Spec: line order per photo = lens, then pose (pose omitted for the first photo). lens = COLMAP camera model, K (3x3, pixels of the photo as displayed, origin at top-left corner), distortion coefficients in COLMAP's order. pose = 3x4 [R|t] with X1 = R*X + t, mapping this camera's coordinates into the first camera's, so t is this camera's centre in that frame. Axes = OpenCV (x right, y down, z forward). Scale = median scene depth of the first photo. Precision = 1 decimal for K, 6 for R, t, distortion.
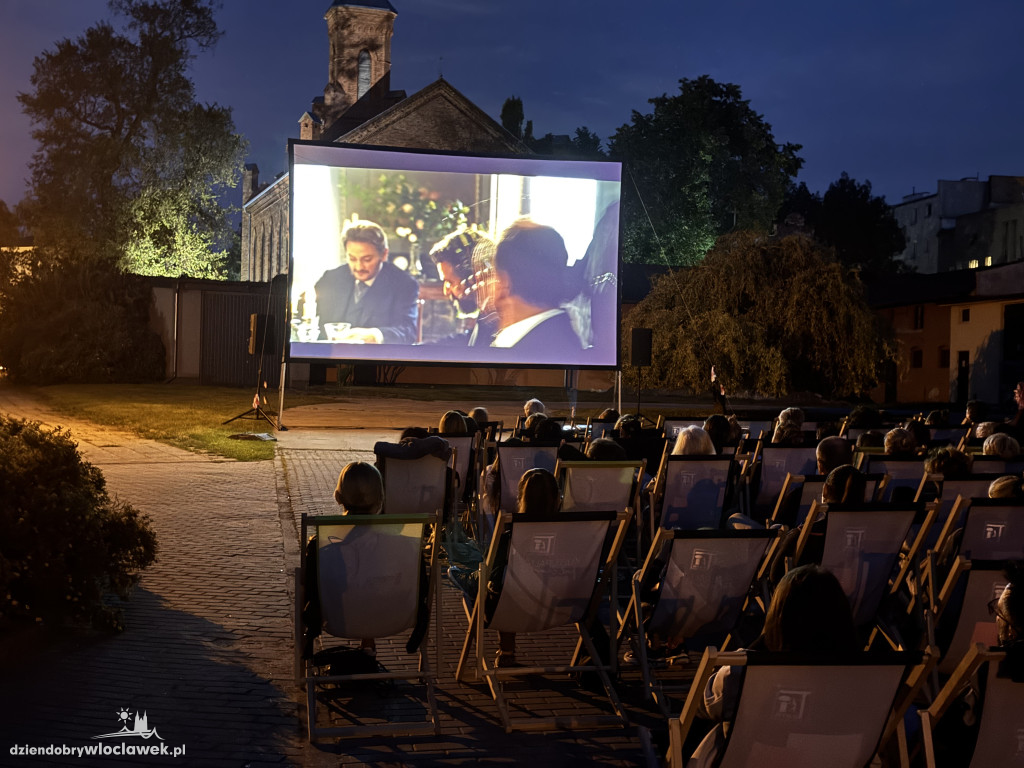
lens RADIAL K [[1418.5, 0, 516.5], [0, 1418.5, 383.0], [0, 0, 1]] dist [0.183674, -0.337509]
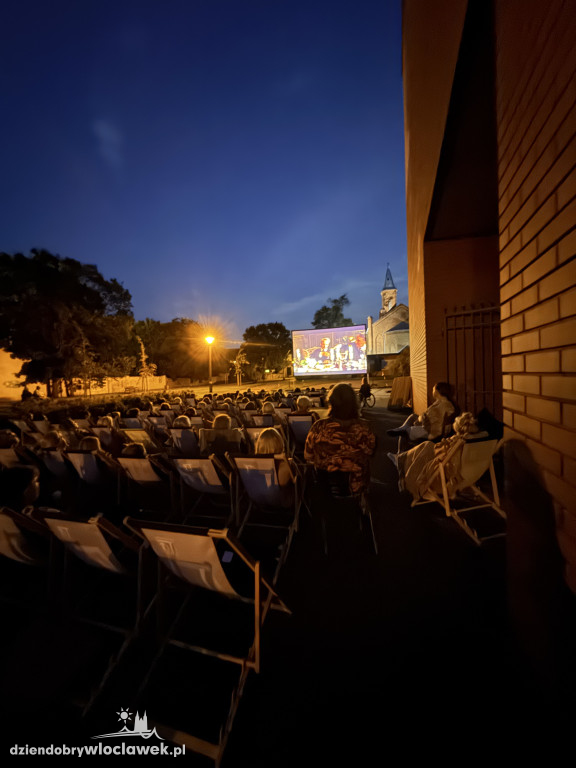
lens RADIAL K [[306.0, 0, 287.1], [0, 306.0, 382.2], [0, 0, 1]] dist [0.000247, -0.000210]
pose [[0.864069, -0.045741, -0.501291, 0.105364], [0.055883, 0.998424, 0.005222, -0.000858], [0.500262, -0.032526, 0.865263, 0.028620]]
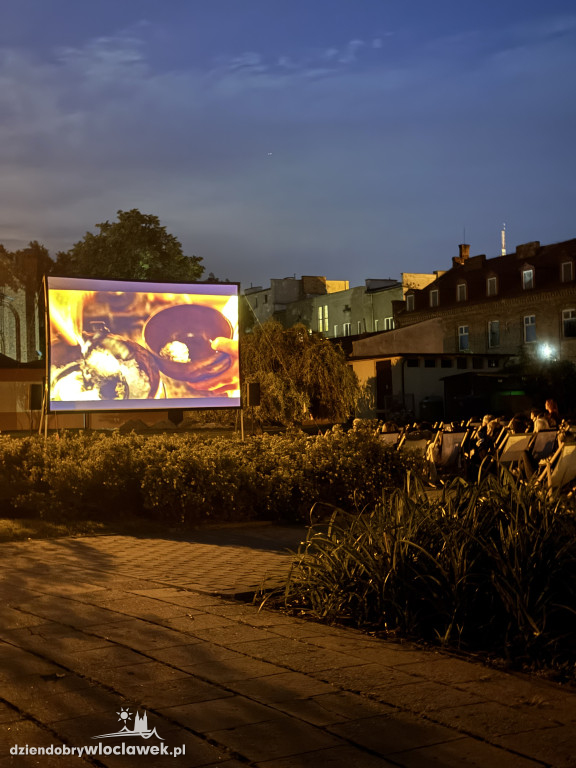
lens RADIAL K [[1065.6, 0, 288.5], [0, 1065.6, 384.0], [0, 0, 1]] dist [0.151370, -0.154757]
pose [[0.940809, -0.041145, 0.336432, -0.096639], [0.053588, 0.998177, -0.027782, -0.000095], [-0.334675, 0.044166, 0.941298, -0.064449]]
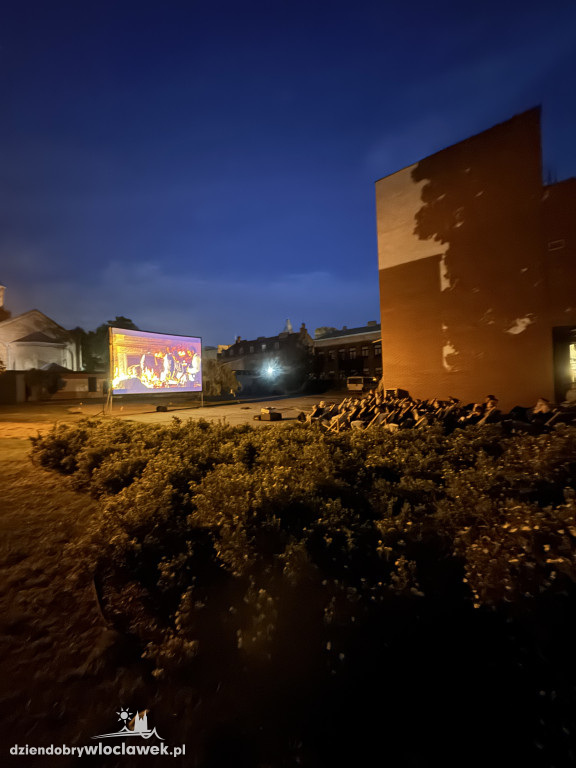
lens RADIAL K [[305.5, 0, 287.6], [0, 305.5, 385.2], [0, 0, 1]] dist [-0.002411, -0.000397]
pose [[0.746165, -0.047208, 0.664085, -0.100028], [0.054428, 0.998469, 0.009824, -0.007398], [-0.663533, 0.028815, 0.747592, 0.072484]]
